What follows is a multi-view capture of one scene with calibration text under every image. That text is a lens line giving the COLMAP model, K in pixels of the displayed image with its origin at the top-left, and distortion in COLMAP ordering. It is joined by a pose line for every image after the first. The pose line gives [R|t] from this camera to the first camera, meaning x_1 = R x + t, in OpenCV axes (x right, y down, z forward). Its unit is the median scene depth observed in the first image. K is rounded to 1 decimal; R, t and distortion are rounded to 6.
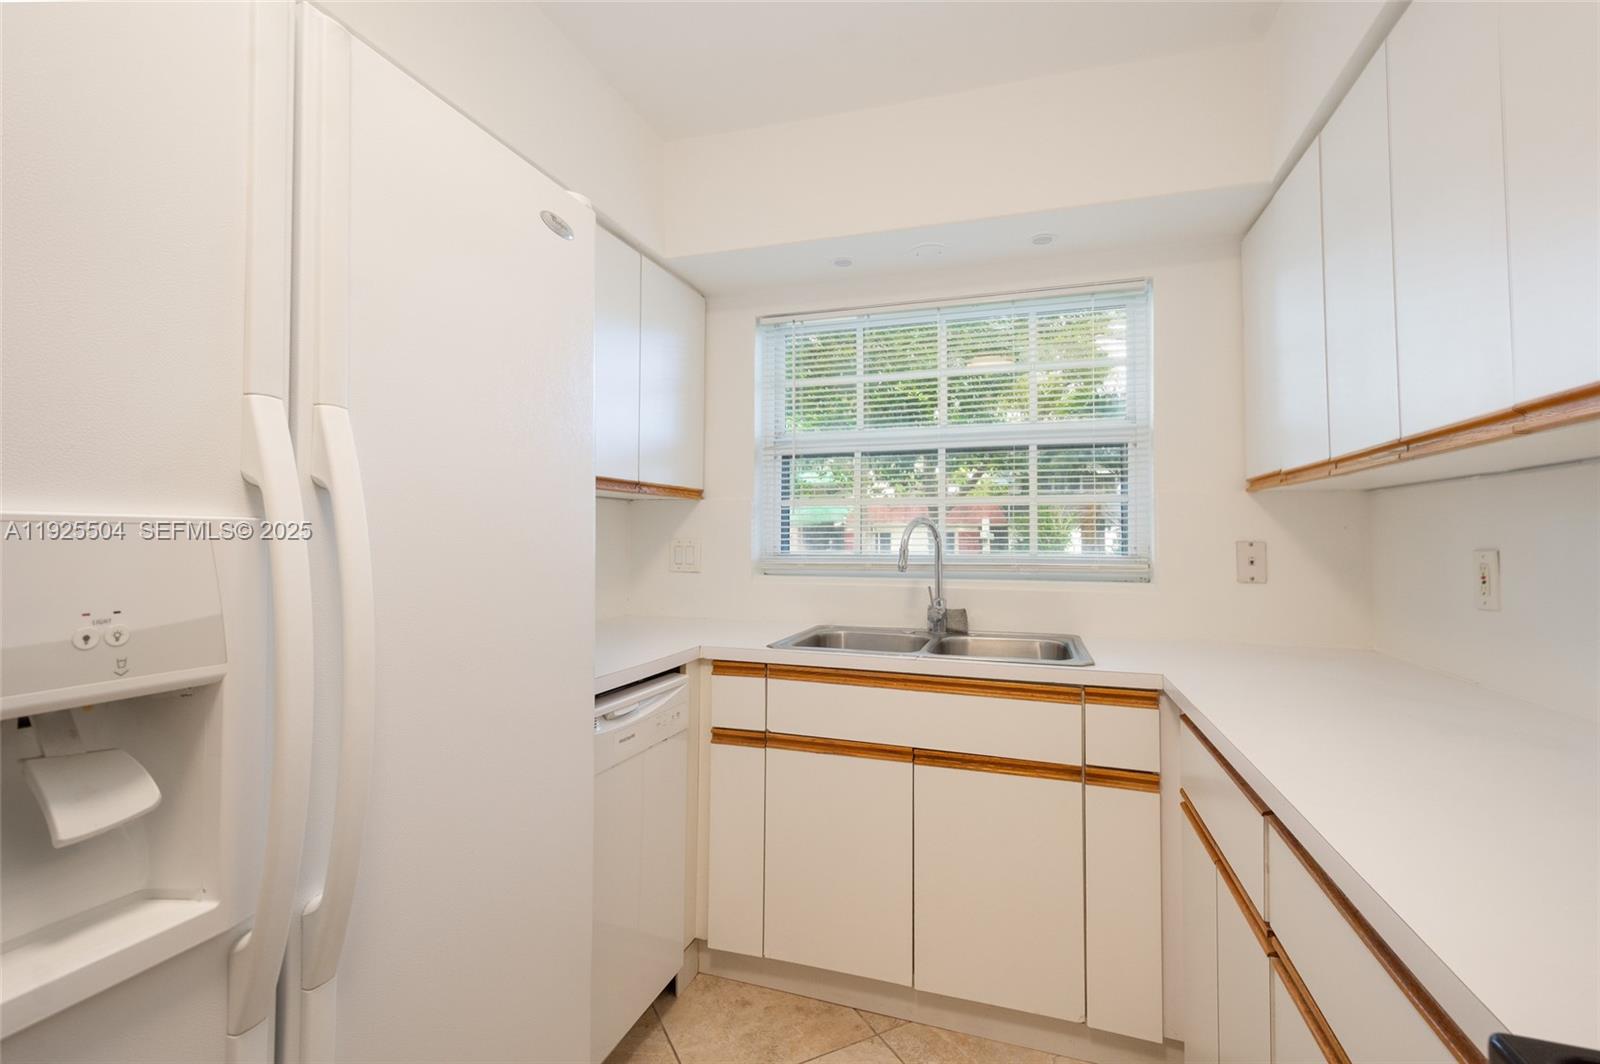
lens RADIAL K [[719.7, 0, 801.8], [0, 719.7, 510.7], [0, 0, 1]] dist [0.004149, 0.000069]
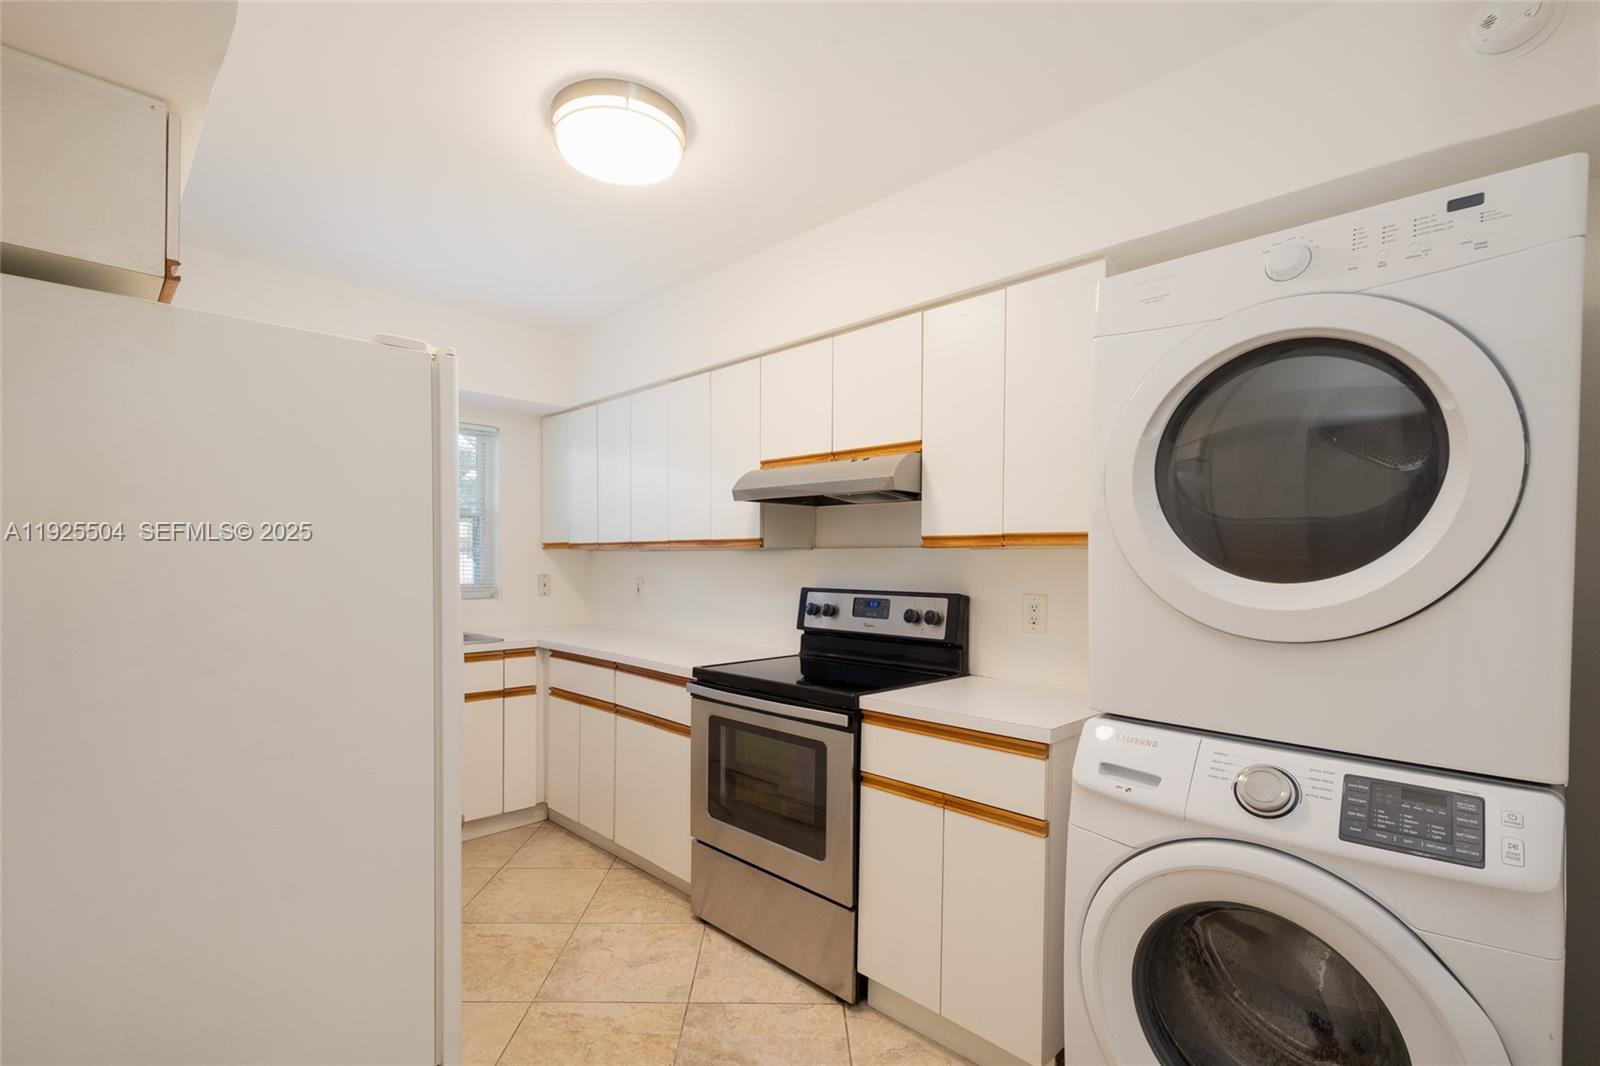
lens RADIAL K [[719.8, 0, 801.7], [0, 719.8, 544.0], [0, 0, 1]] dist [0.002762, -0.000268]
pose [[0.441107, 0.015092, 0.897328, -0.941028], [-0.038922, 0.999240, 0.002327, -0.083093], [-0.896610, -0.035953, 0.441359, -0.565391]]
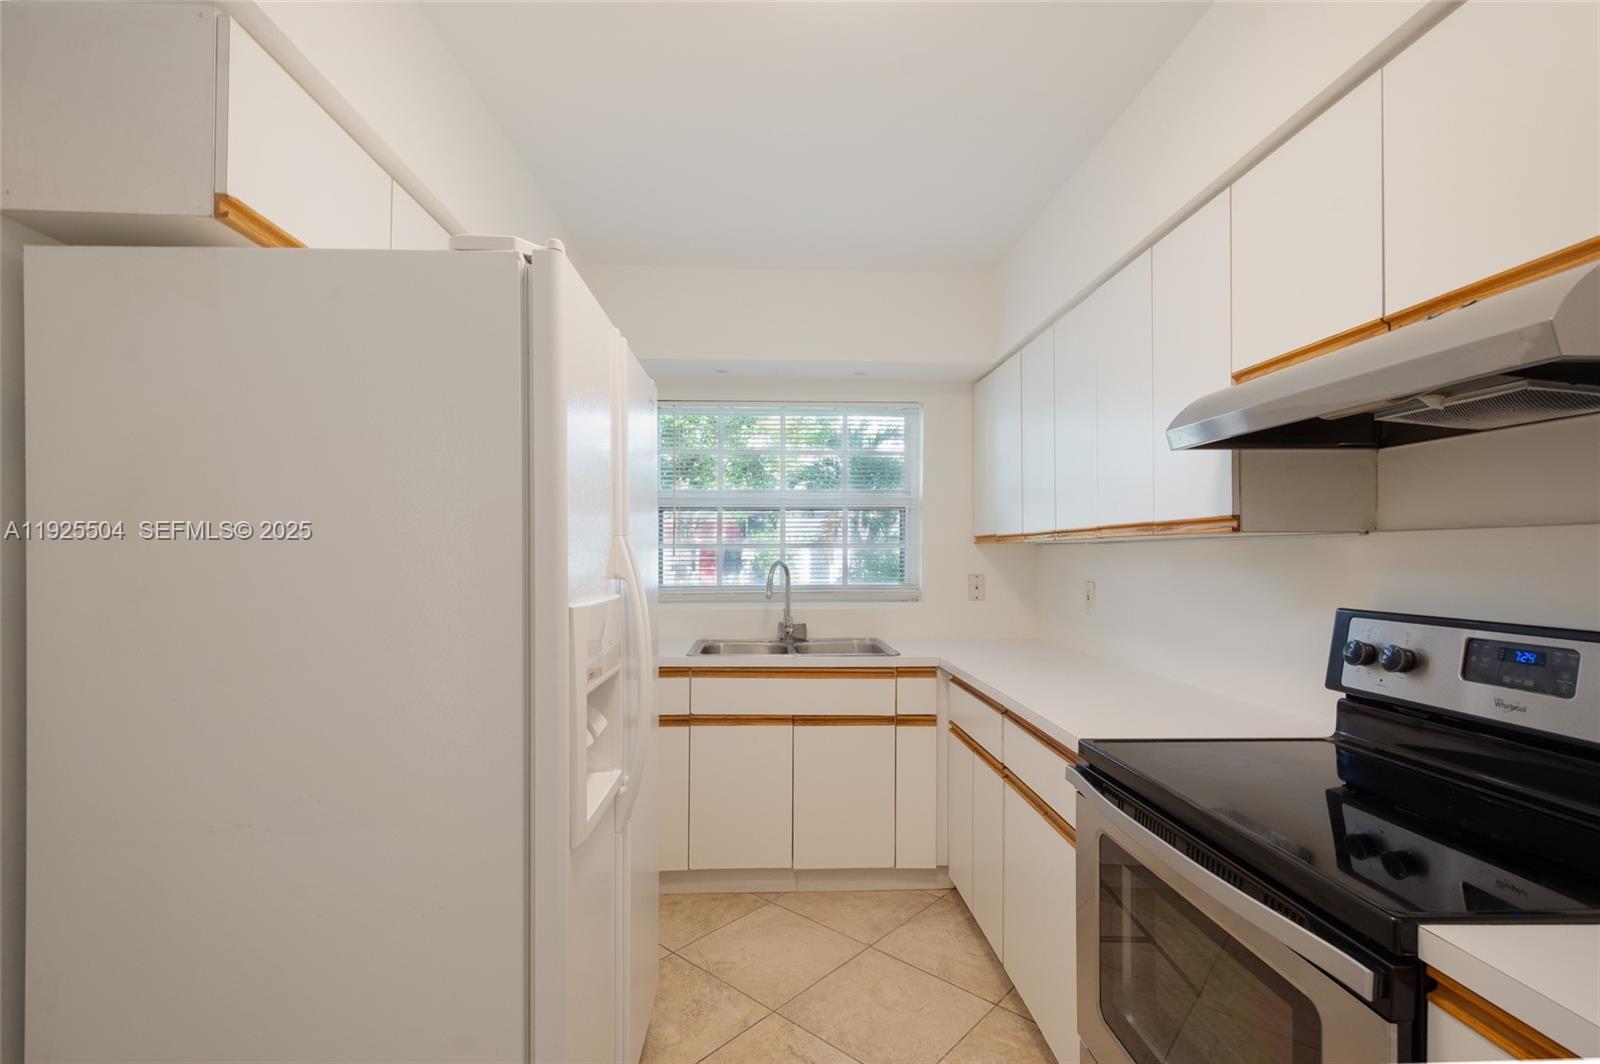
lens RADIAL K [[719.8, 0, 801.7], [0, 719.8, 543.0], [0, 0, 1]] dist [0.002762, -0.000268]
pose [[0.935248, 0.001250, 0.353992, -0.351945], [-0.010216, 0.999673, 0.023462, -0.070185], [-0.353847, -0.025559, 0.934954, -0.410126]]
